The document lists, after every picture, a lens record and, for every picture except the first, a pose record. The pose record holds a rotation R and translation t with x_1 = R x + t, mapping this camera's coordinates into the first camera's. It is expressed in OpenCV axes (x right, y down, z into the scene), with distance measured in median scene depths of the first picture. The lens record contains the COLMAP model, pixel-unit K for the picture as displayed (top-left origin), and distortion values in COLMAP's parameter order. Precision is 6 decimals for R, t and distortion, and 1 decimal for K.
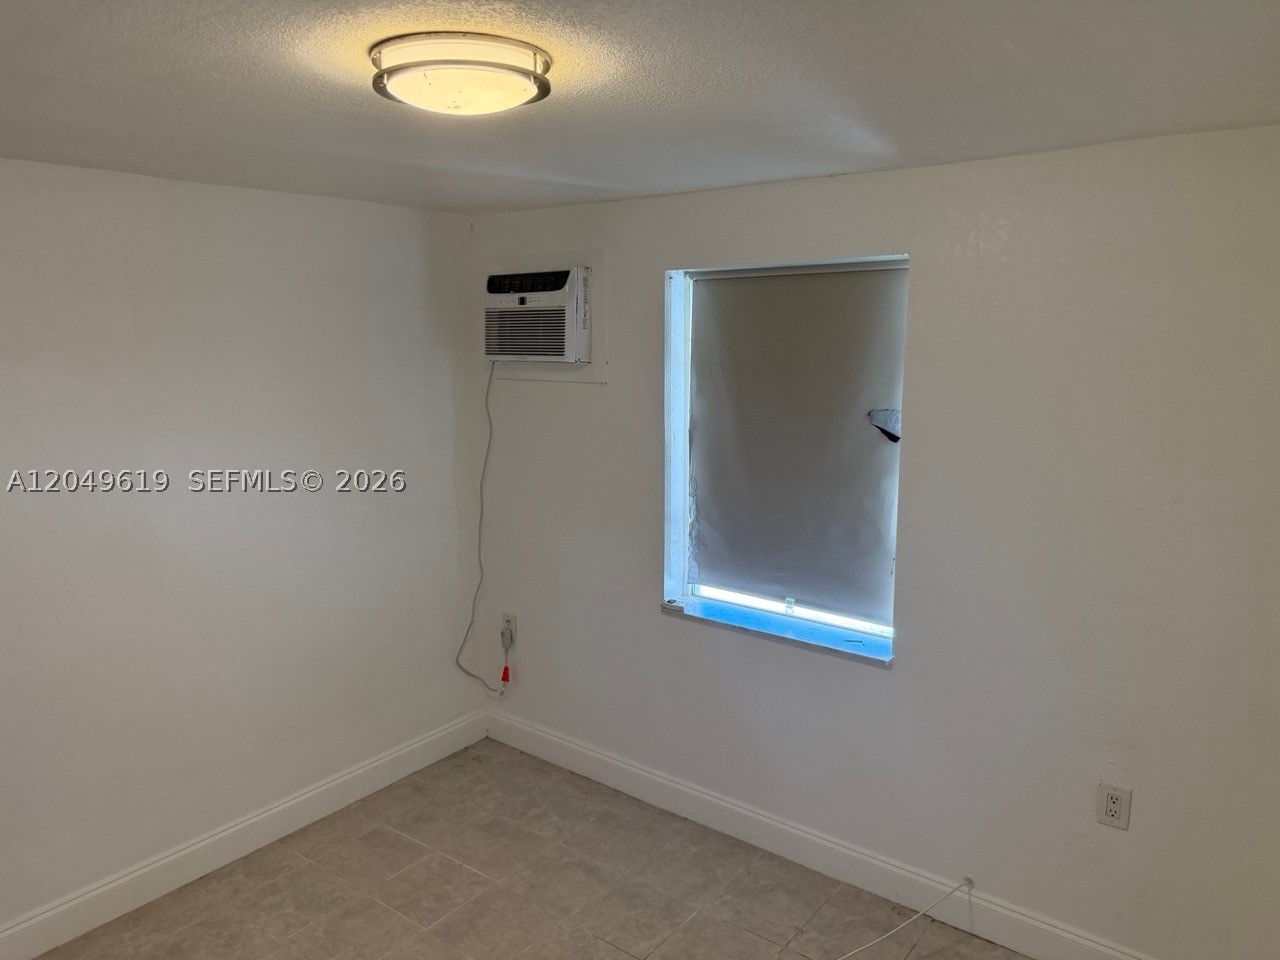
lens RADIAL K [[918.7, 0, 638.7], [0, 918.7, 480.5], [0, 0, 1]] dist [0.047522, -0.056771]
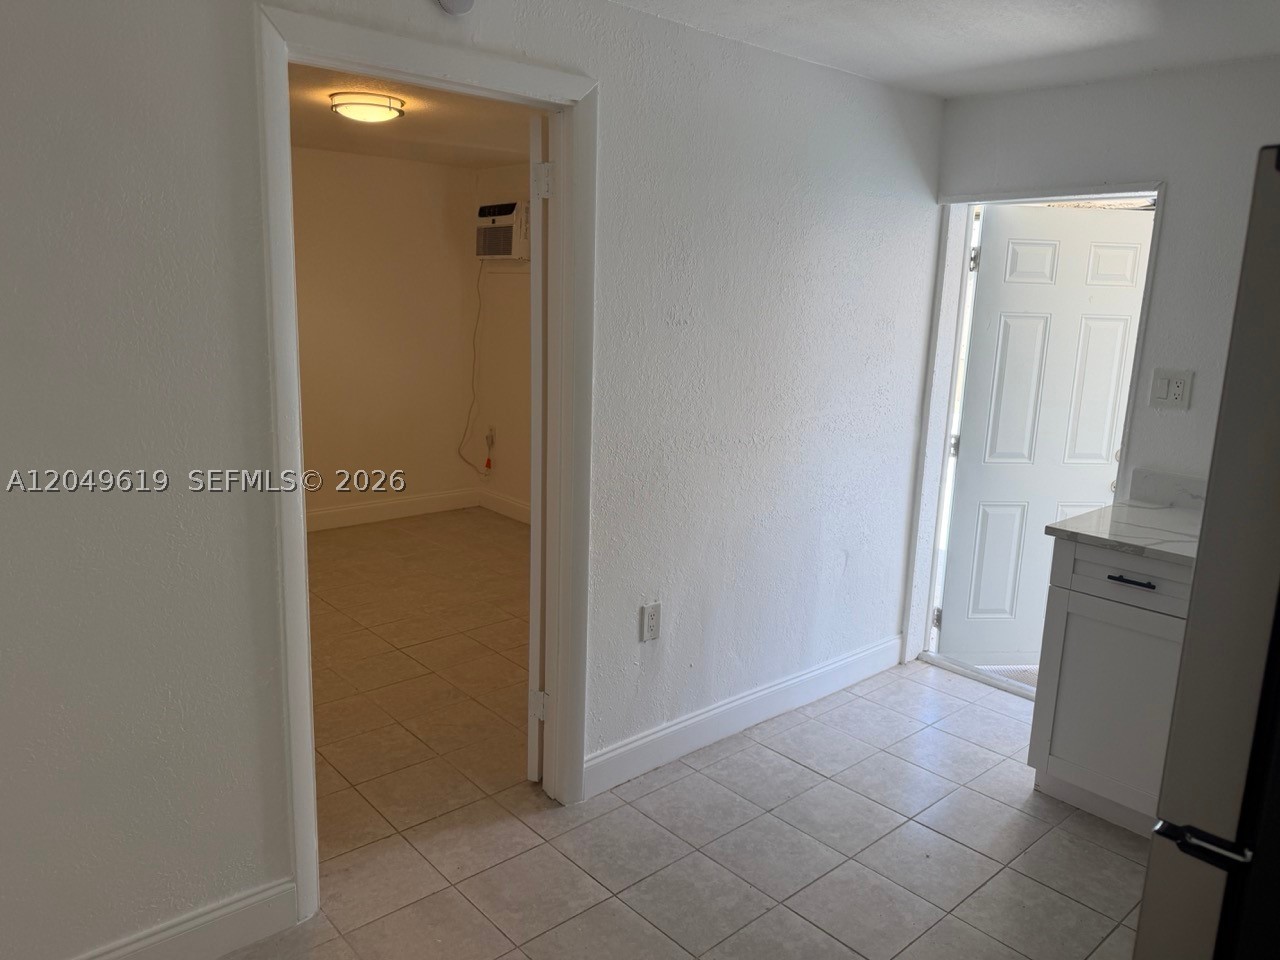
lens RADIAL K [[918.7, 0, 639.3], [0, 918.7, 477.1], [0, 0, 1]] dist [0.047522, -0.056771]
pose [[0.978386, 0.075148, -0.192646, 0.473706], [-0.067678, 0.996688, 0.045078, 0.165767], [0.195396, -0.031065, 0.980232, -0.569064]]
